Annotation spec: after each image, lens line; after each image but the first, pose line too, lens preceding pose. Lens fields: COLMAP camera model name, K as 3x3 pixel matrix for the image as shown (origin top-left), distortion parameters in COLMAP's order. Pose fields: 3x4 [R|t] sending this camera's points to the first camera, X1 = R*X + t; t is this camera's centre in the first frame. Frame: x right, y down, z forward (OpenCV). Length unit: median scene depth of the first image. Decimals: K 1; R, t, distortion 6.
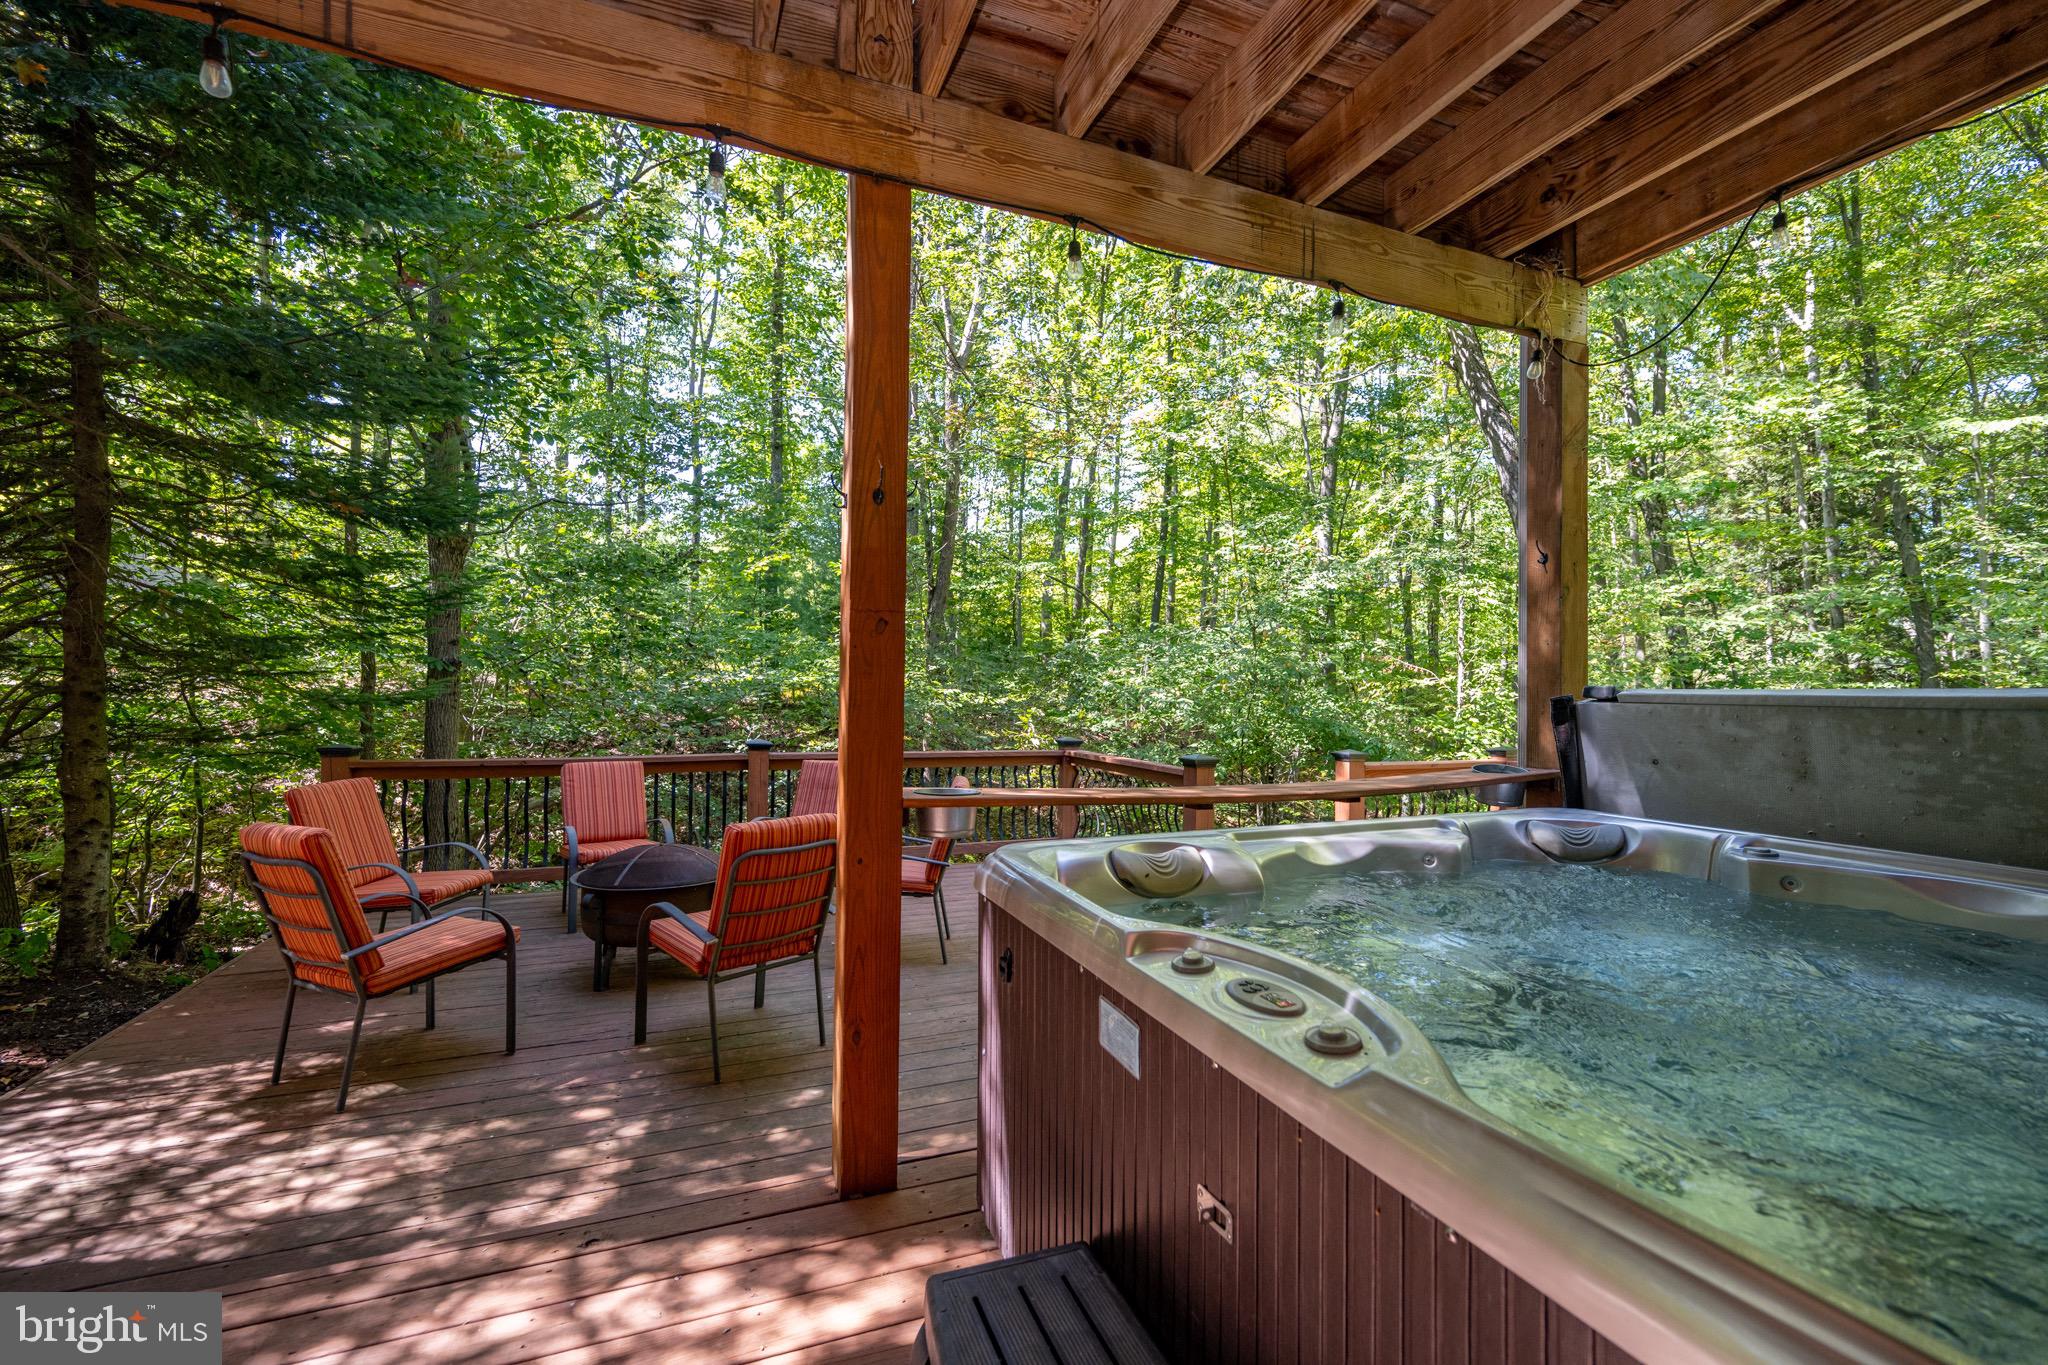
lens RADIAL K [[820.0, 0, 1044.6], [0, 820.0, 703.5], [0, 0, 1]] dist [-0.000341, -0.000142]
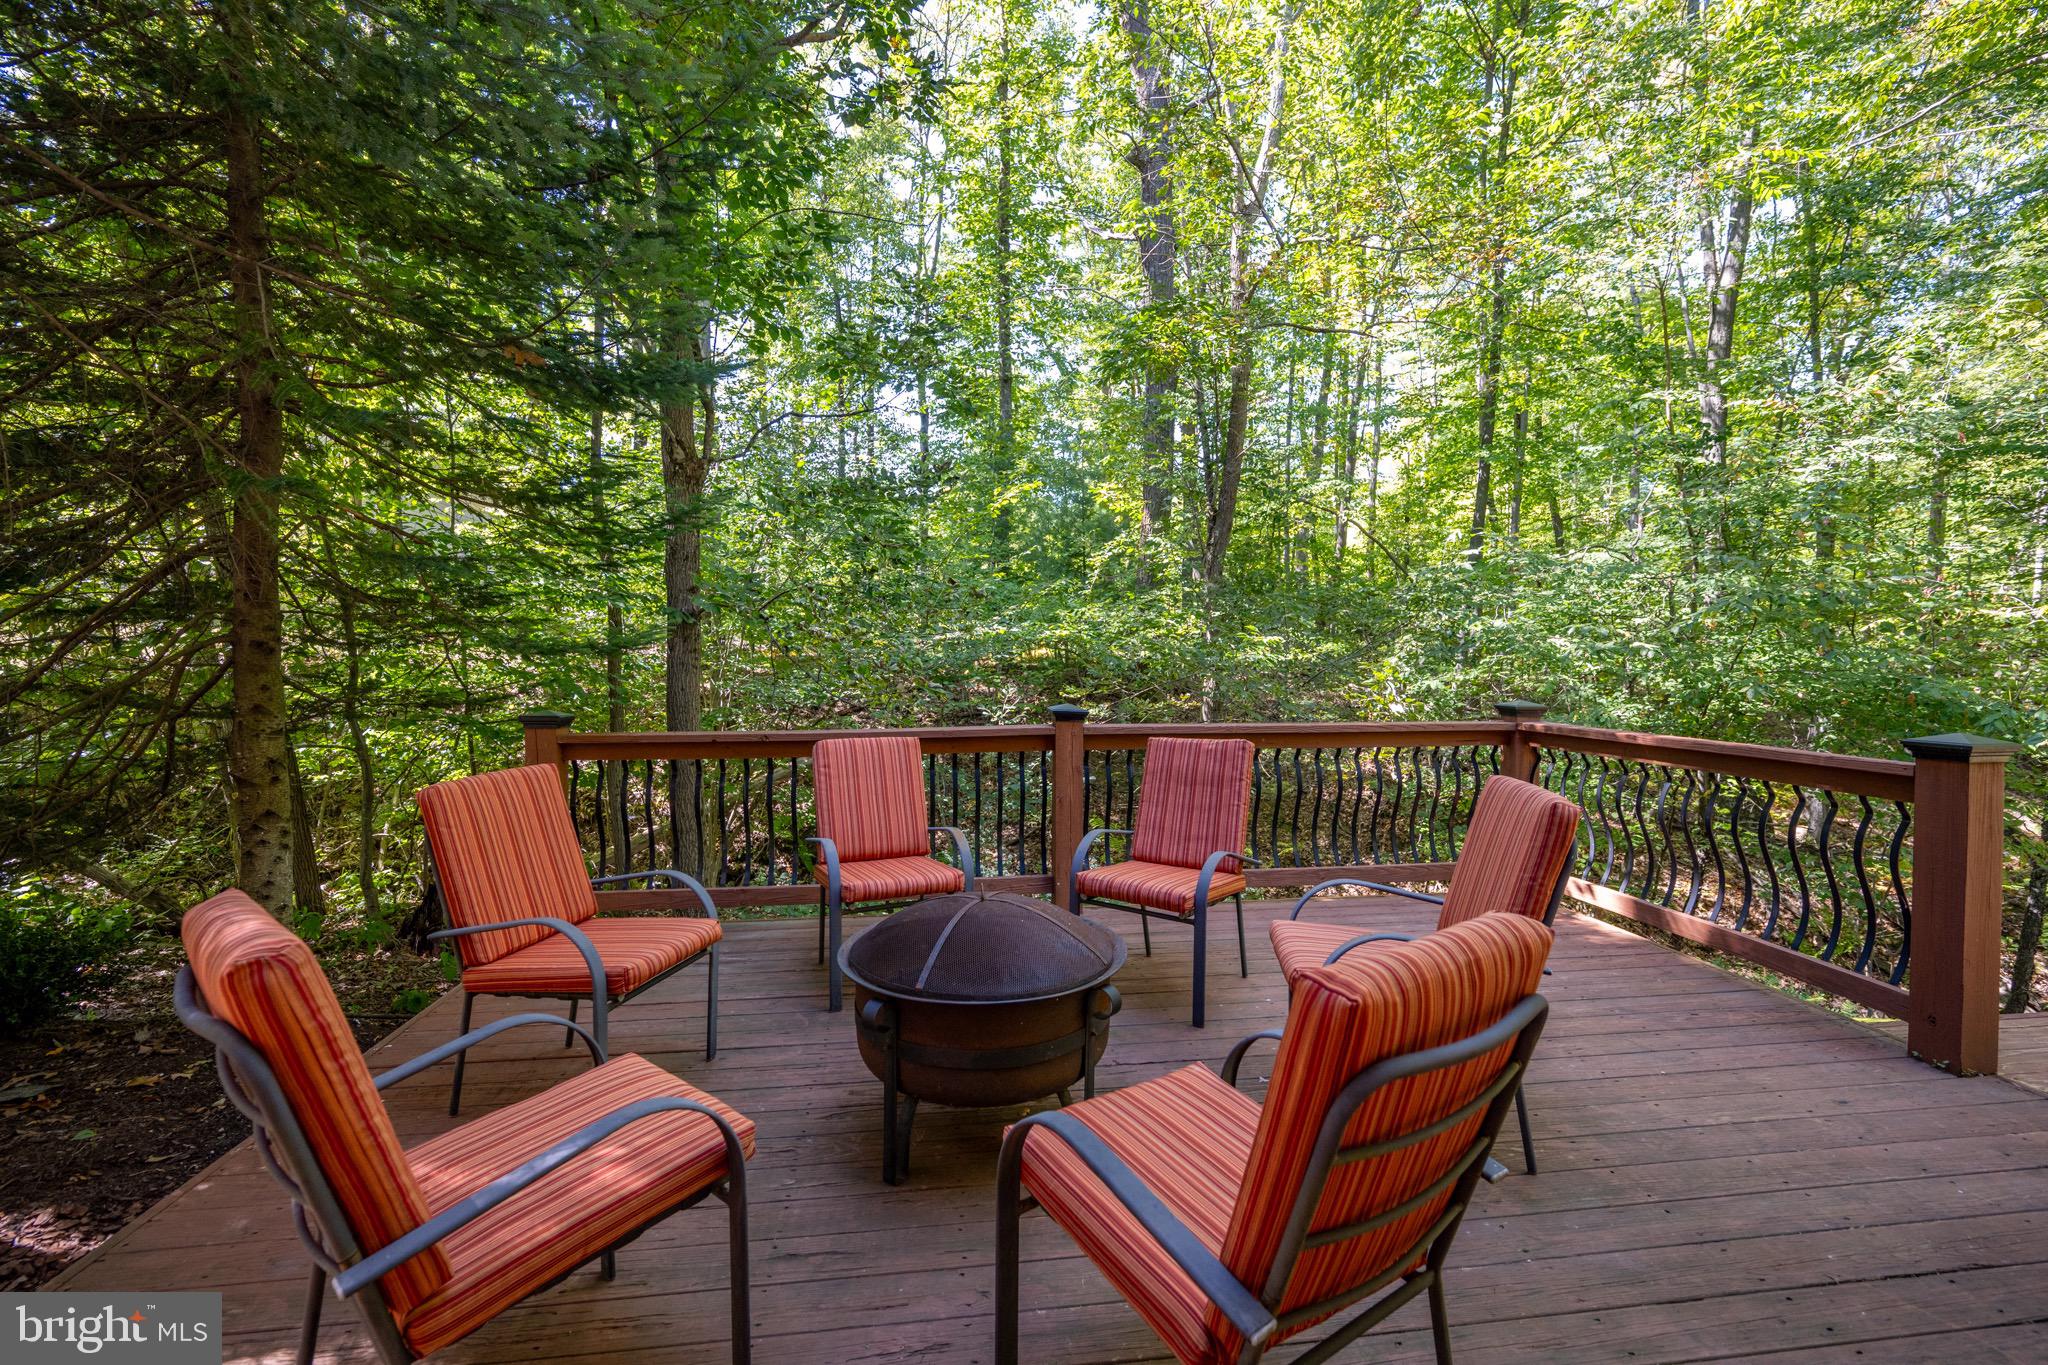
lens RADIAL K [[853.3, 0, 1013.7], [0, 853.3, 684.5], [0, 0, 1]] dist [0.000873, -0.000211]
pose [[0.961731, -0.008401, -0.273867, -0.439507], [0.014608, 0.999680, 0.020632, 0.020048], [0.273606, -0.023843, 0.961546, 0.648608]]
